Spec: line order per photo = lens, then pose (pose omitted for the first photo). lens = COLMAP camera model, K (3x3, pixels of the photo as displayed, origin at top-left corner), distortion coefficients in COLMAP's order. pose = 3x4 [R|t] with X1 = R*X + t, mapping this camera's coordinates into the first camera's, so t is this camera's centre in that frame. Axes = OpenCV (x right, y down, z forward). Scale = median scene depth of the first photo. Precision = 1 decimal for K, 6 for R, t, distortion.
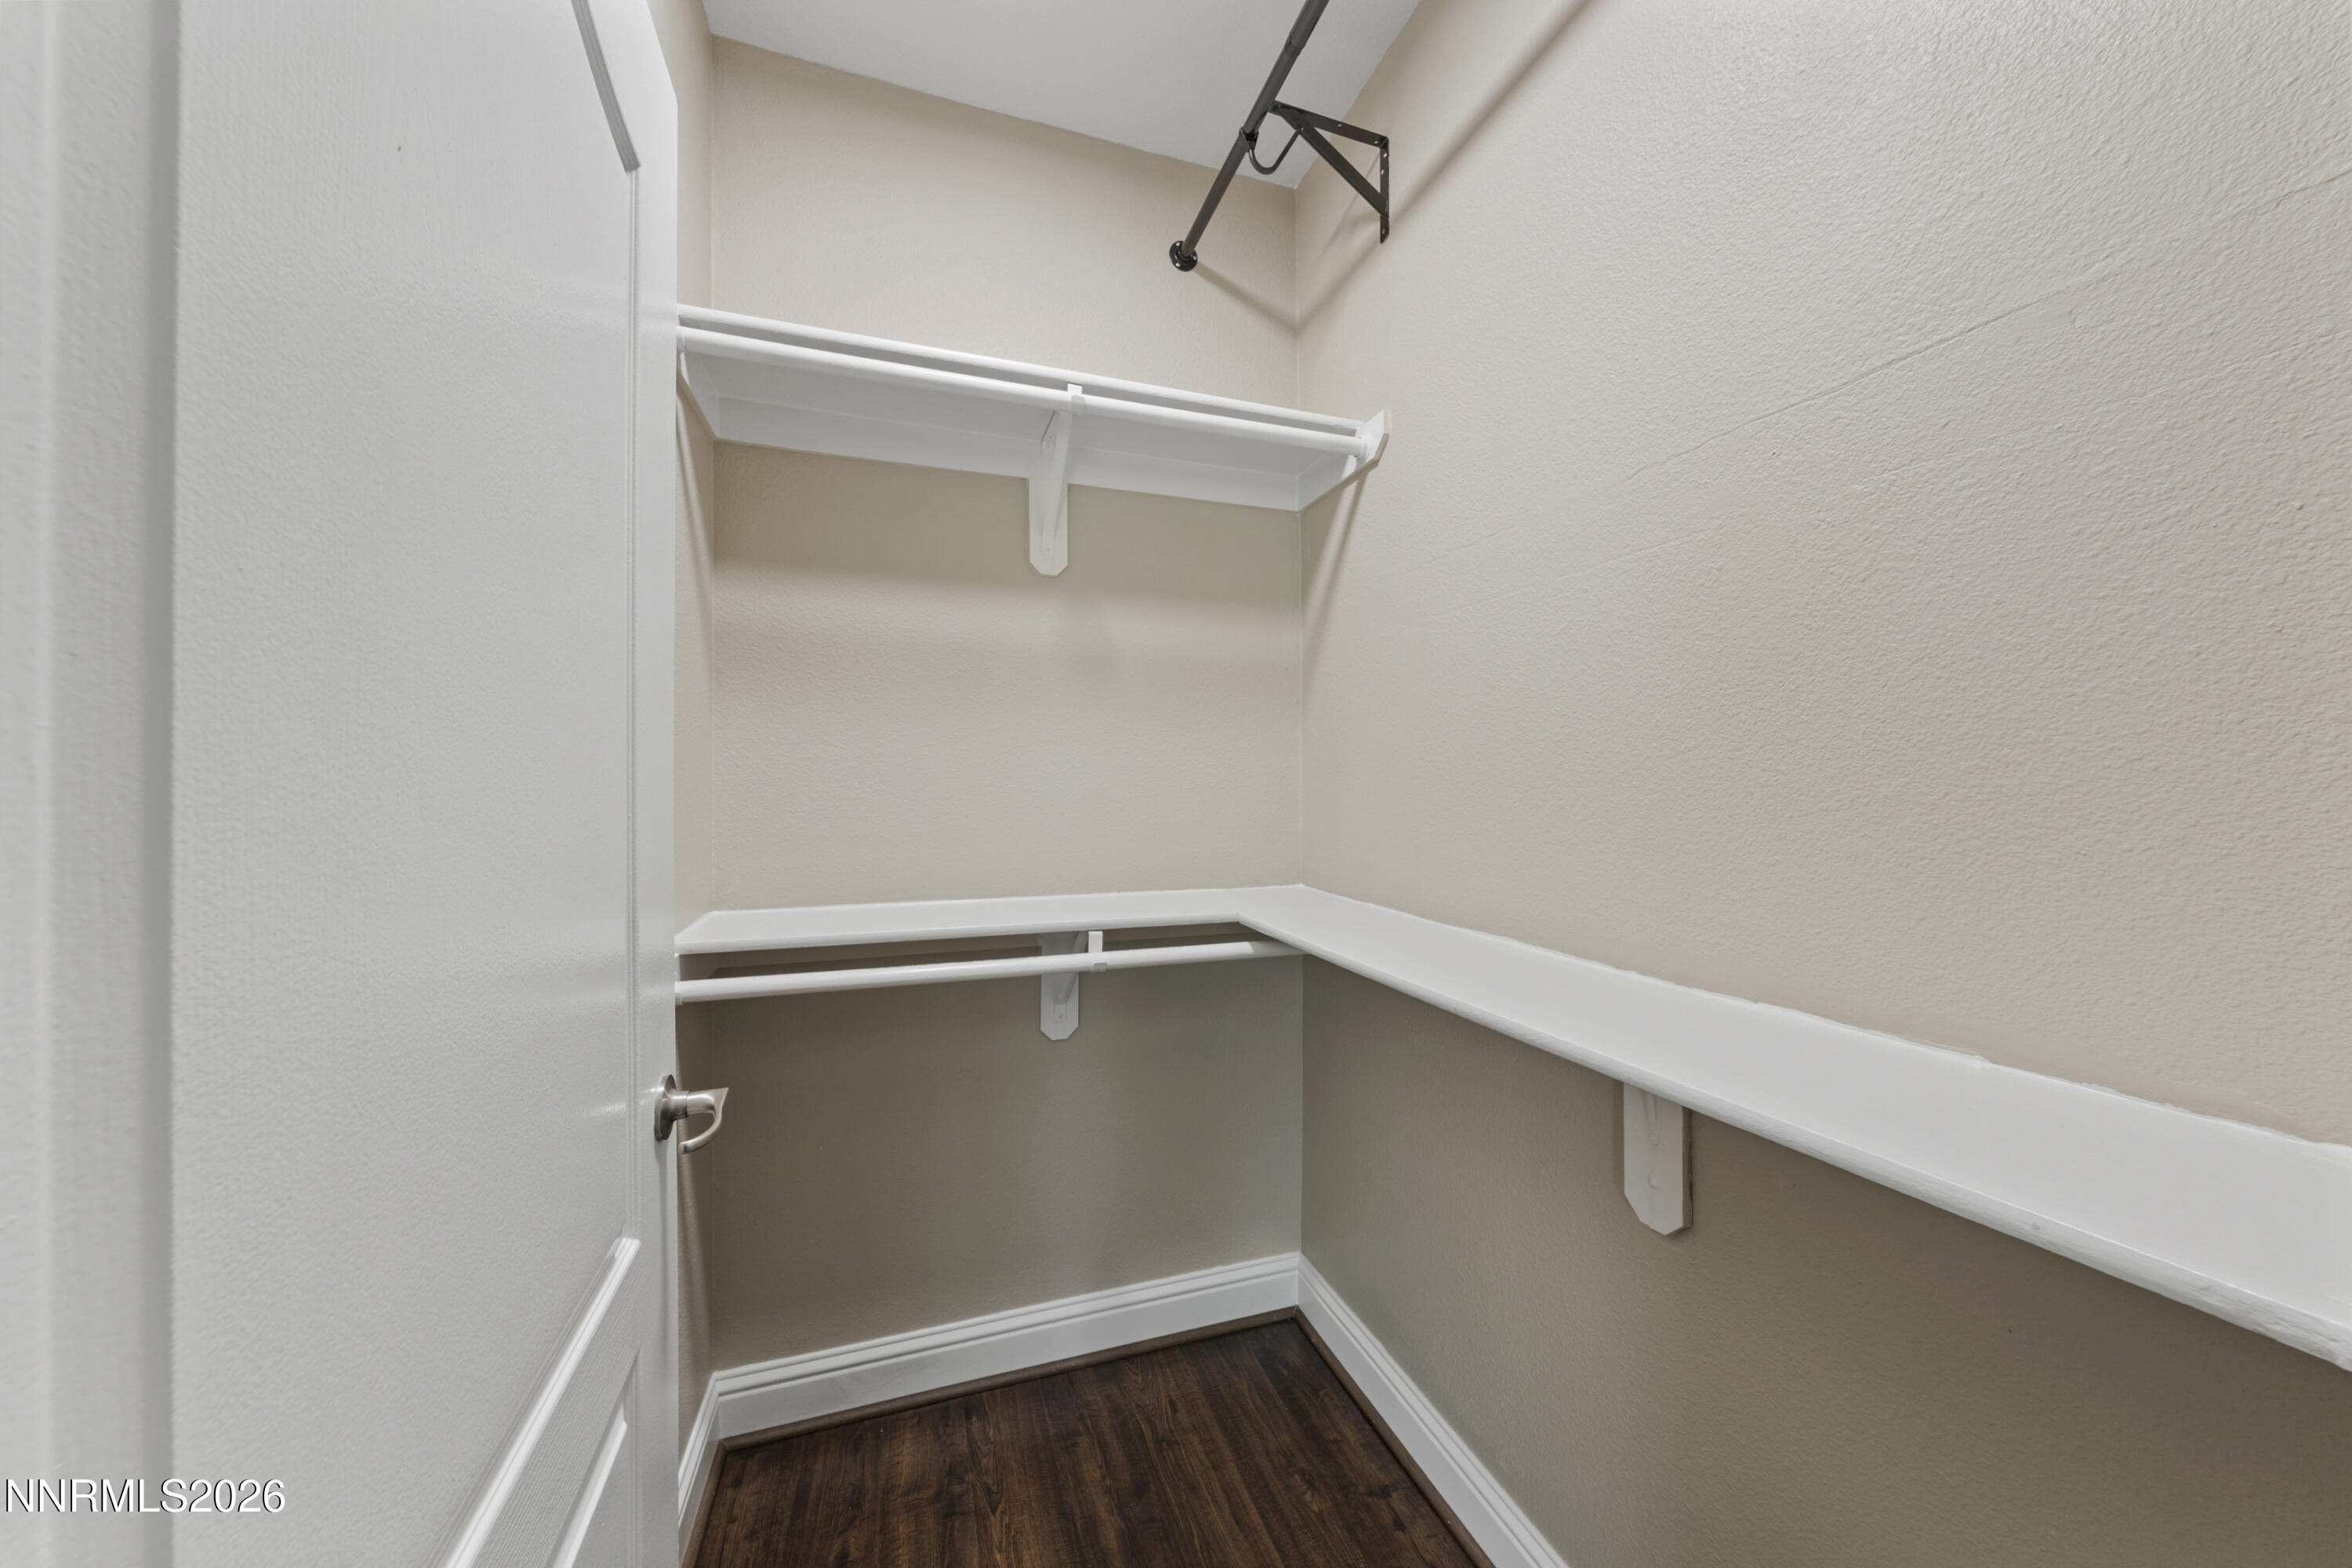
lens RADIAL K [[805.2, 0, 1178.1], [0, 805.2, 758.4], [0, 0, 1]] dist [0.001683, -0.003012]
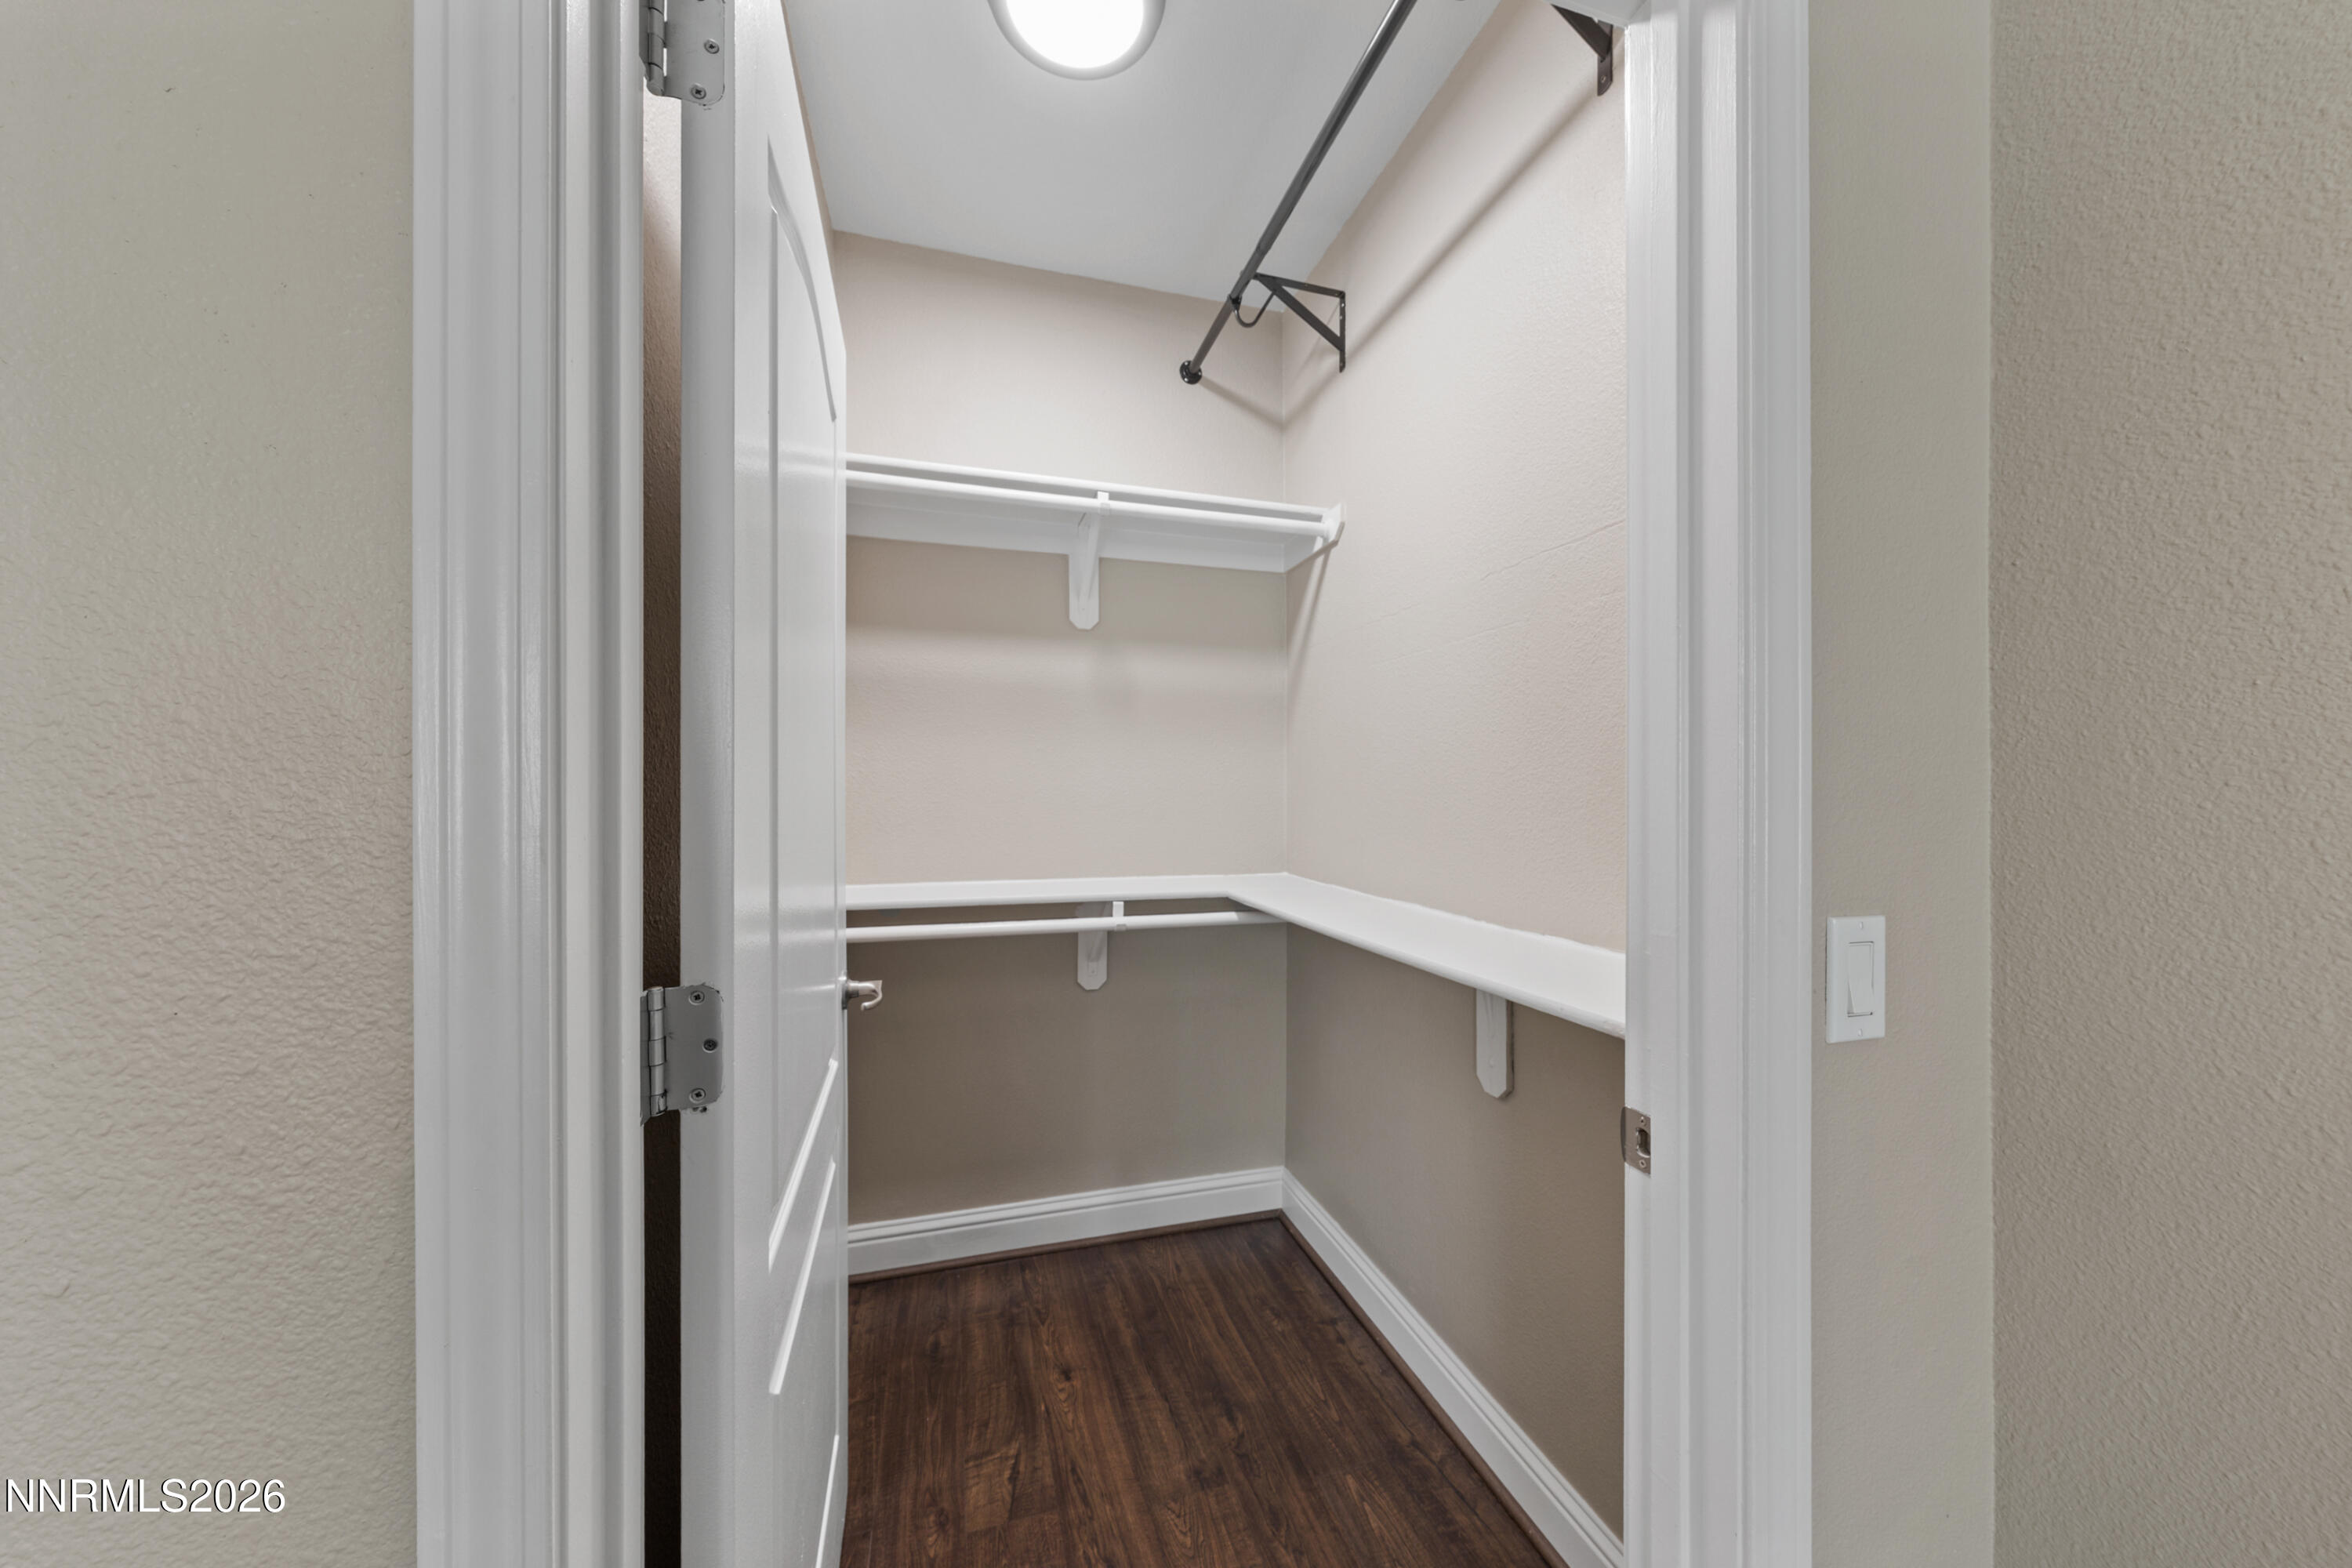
lens RADIAL K [[796.1, 0, 1174.8], [0, 796.1, 779.8], [0, 0, 1]] dist [-0.000928, -0.000239]
pose [[0.998774, 0.003606, -0.049362, 0.052626], [-0.002845, 0.999876, 0.015487, -0.006789], [0.049411, -0.015328, 0.998661, -0.294783]]
